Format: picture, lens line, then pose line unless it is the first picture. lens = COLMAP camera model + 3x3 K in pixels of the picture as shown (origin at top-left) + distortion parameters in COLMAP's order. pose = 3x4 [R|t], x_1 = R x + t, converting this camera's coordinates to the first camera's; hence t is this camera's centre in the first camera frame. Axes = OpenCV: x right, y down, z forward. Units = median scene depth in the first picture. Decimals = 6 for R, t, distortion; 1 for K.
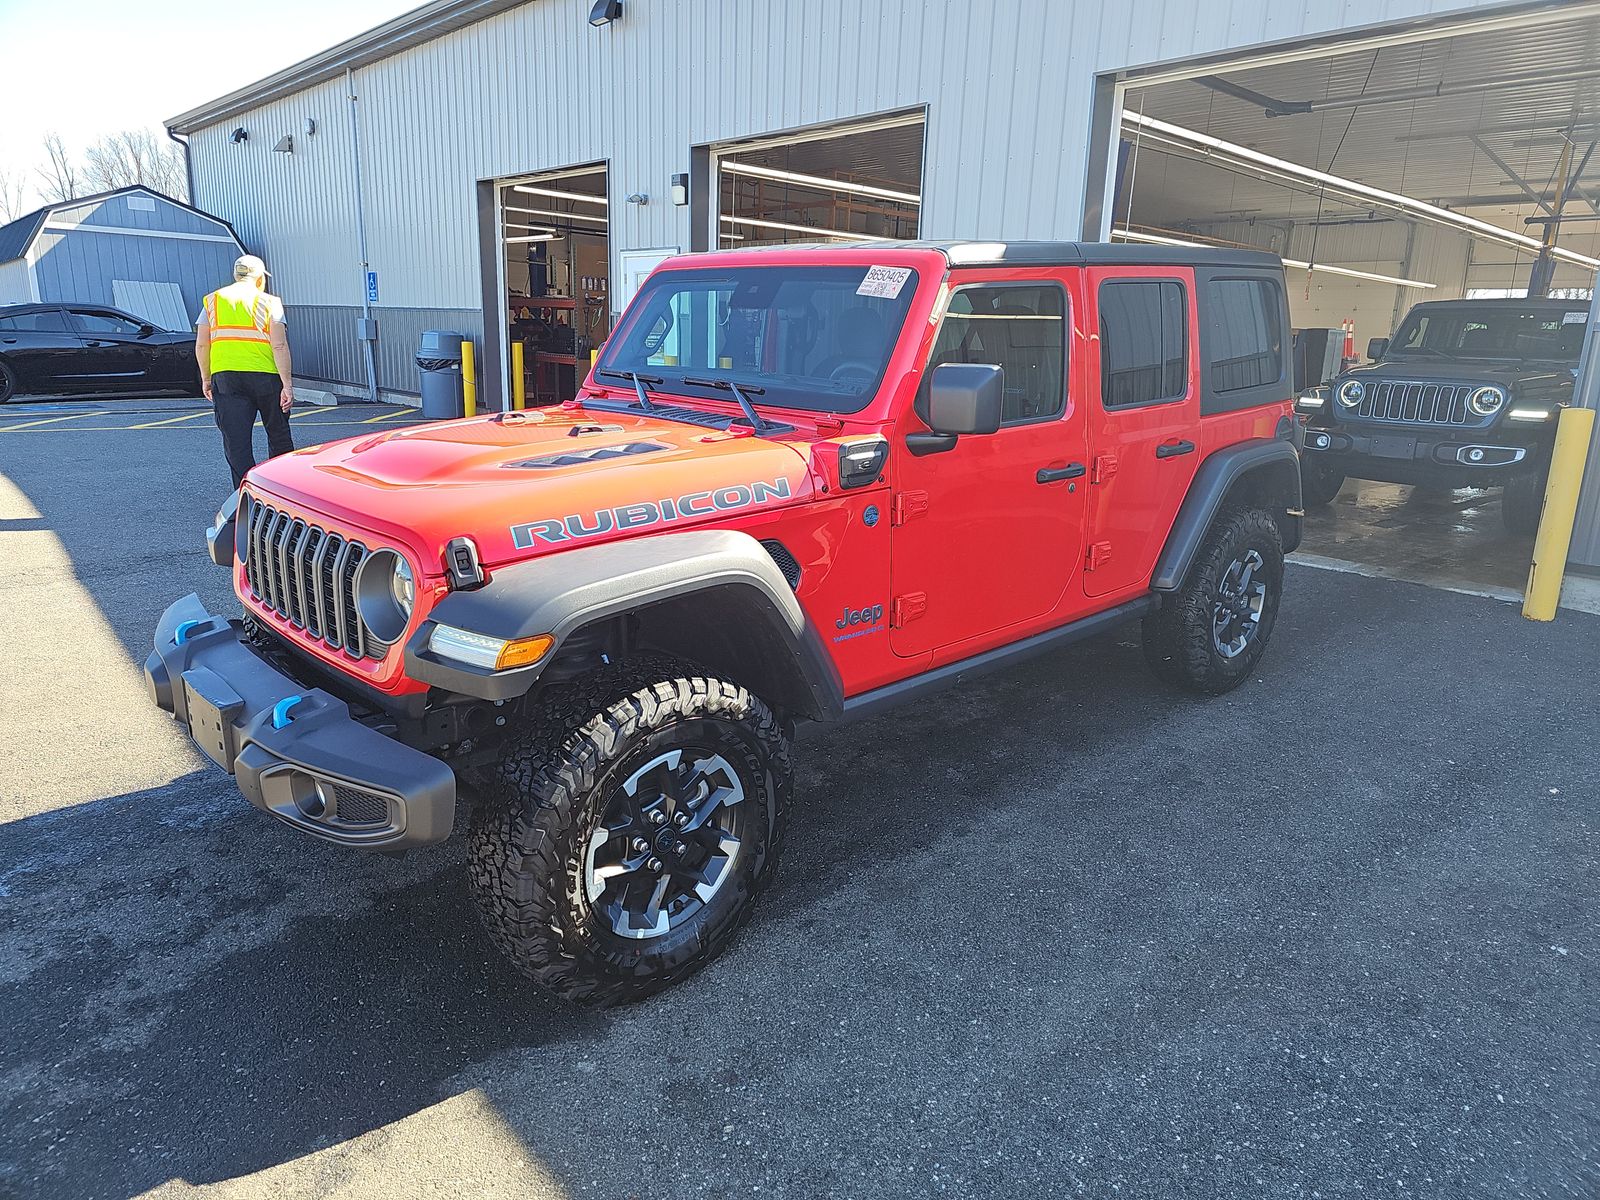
lens RADIAL K [[1073.6, 0, 814.1], [0, 1073.6, 609.6], [0, 0, 1]] dist [0.000287, -0.003406]
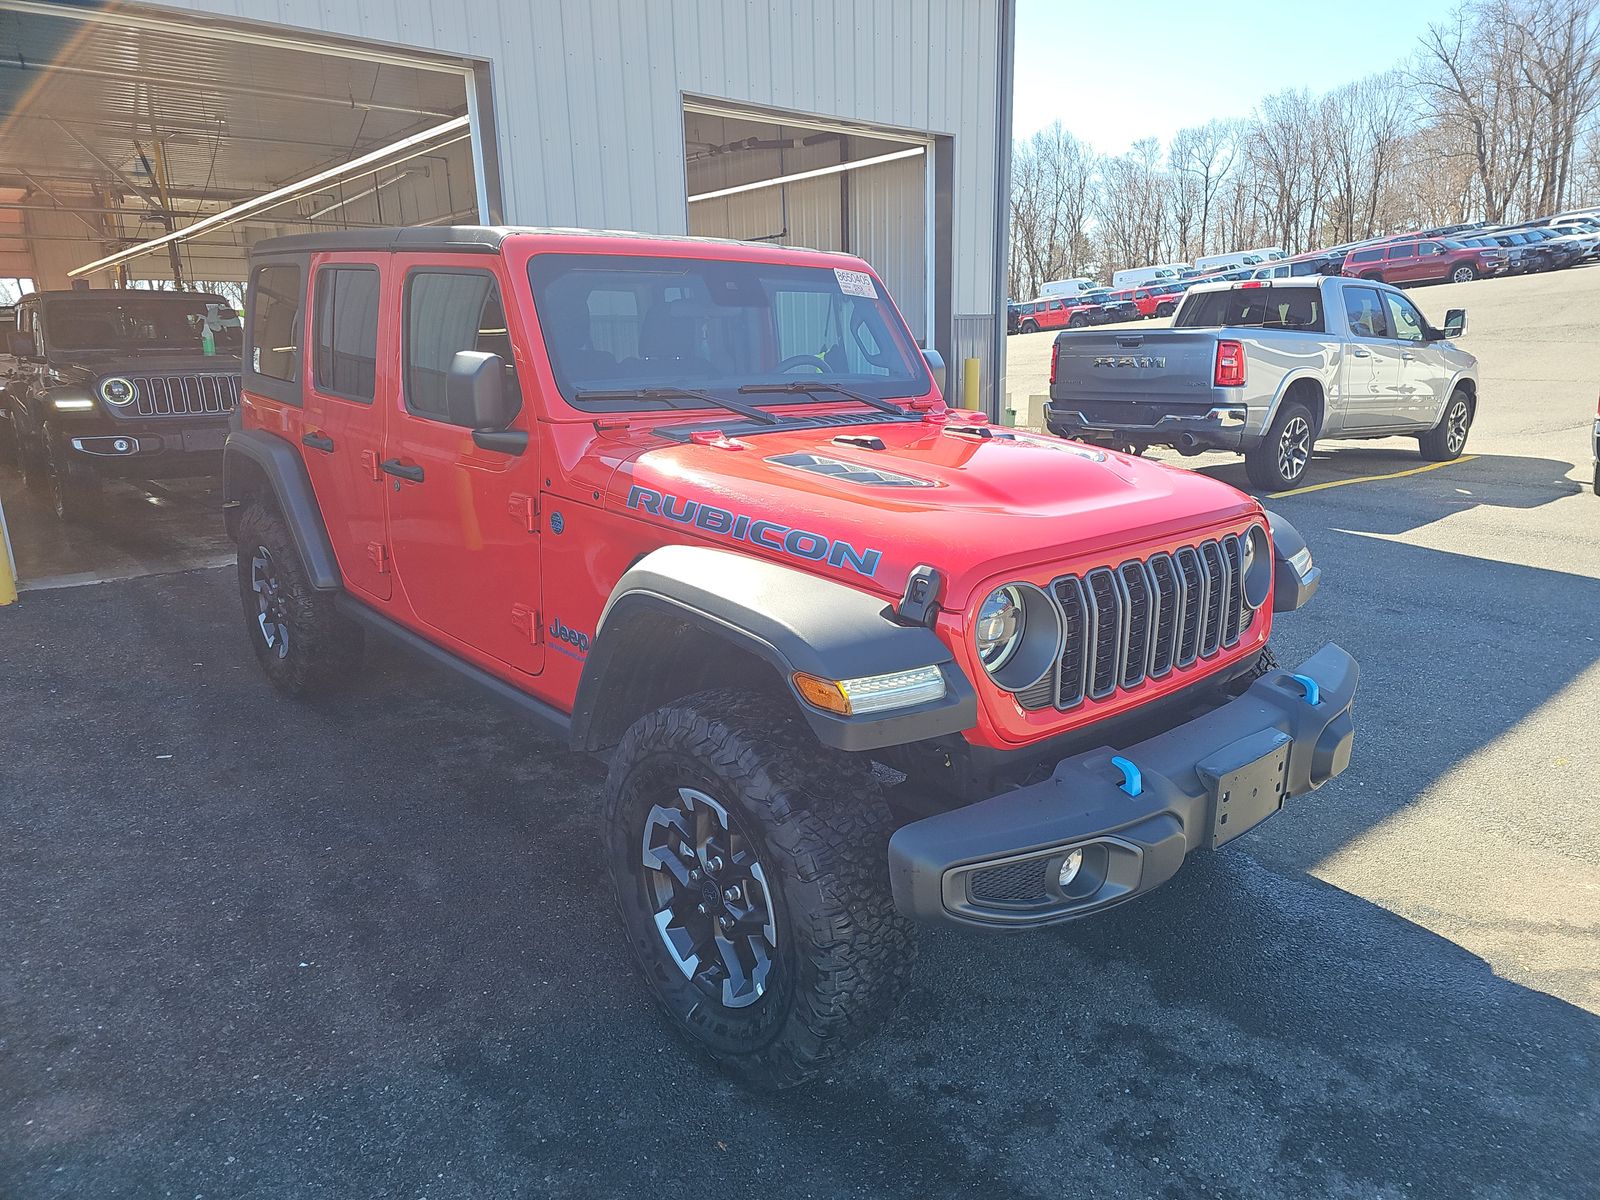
lens RADIAL K [[1073.6, 0, 814.1], [0, 1073.6, 609.6], [0, 0, 1]] dist [0.000287, -0.003406]
pose [[0.025820, -0.278282, 0.960152, -1.124494], [0.266619, 0.927599, 0.261677, -0.289434], [-0.963456, 0.249239, 0.098146, 1.001718]]
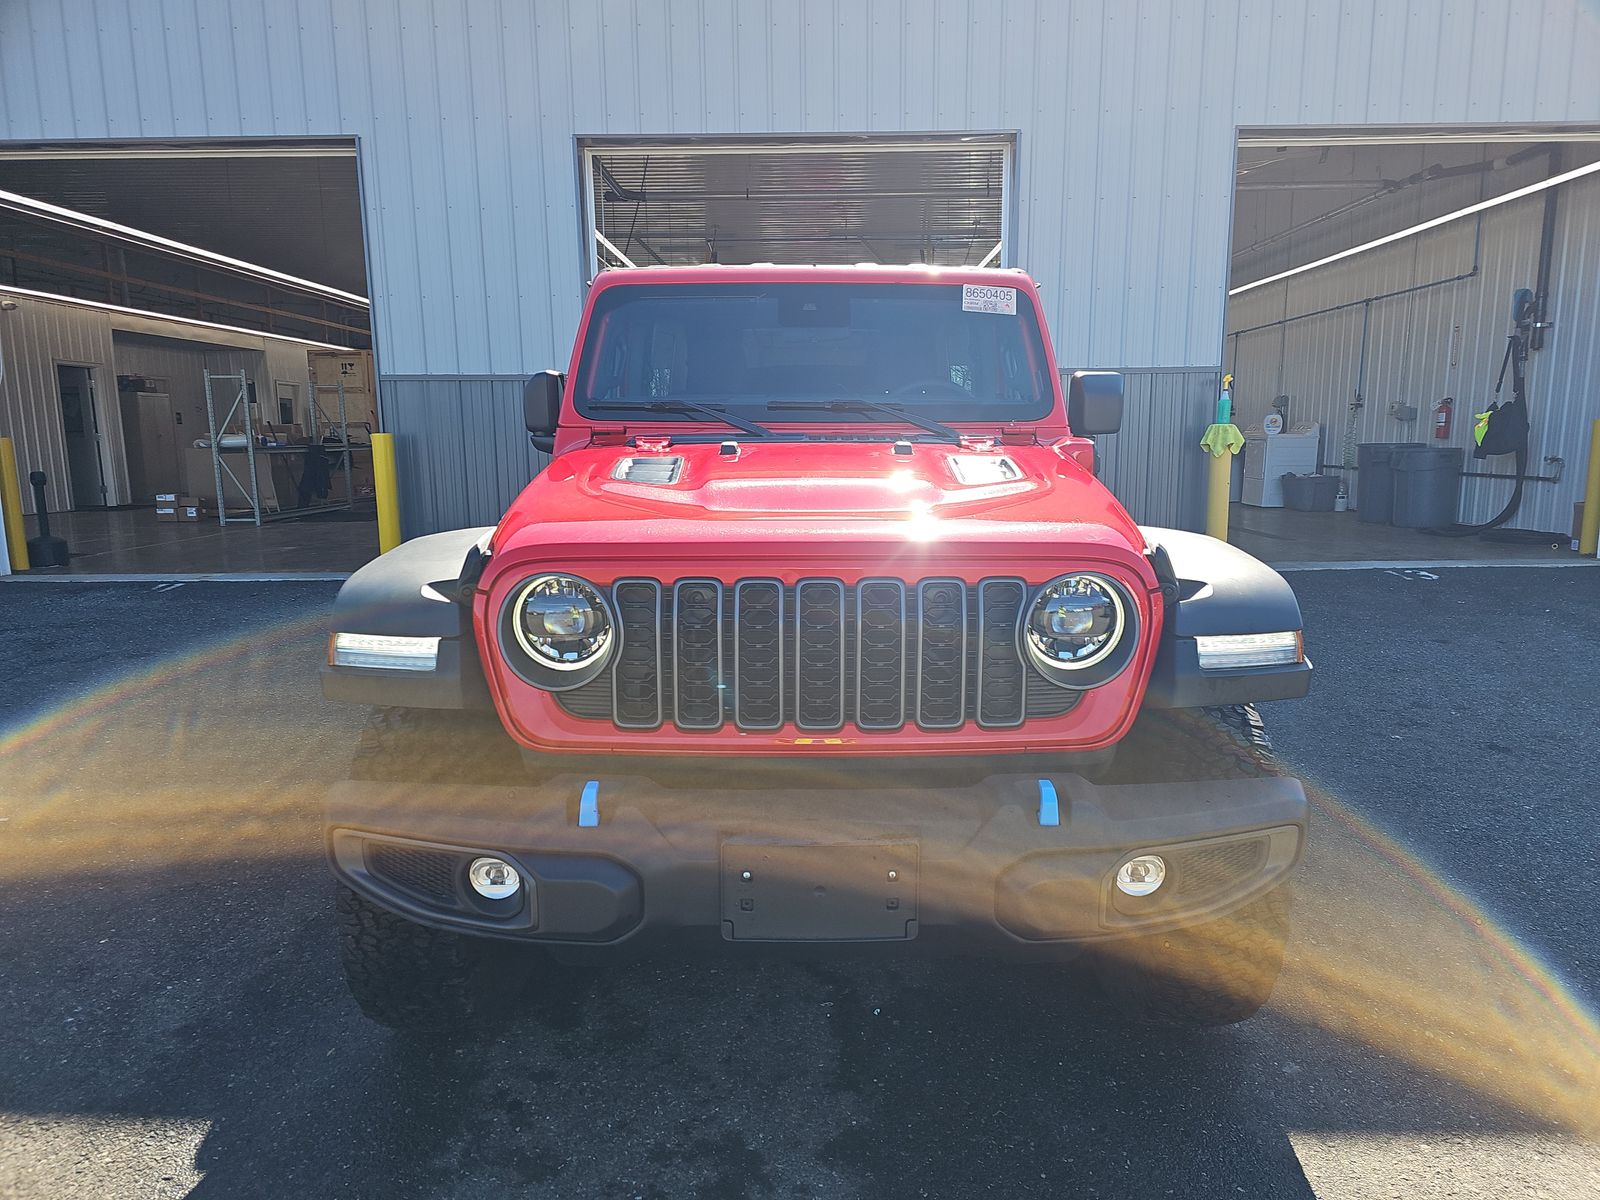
lens RADIAL K [[1059.2, 0, 800.0], [0, 1059.2, 600.0], [0, 0, 1]] dist [0.003837, 0.004067]
pose [[0.686611, -0.159813, 0.709243, -0.831559], [0.217930, 0.975924, 0.008928, -0.065641], [-0.693593, 0.148435, 0.704908, 0.432391]]
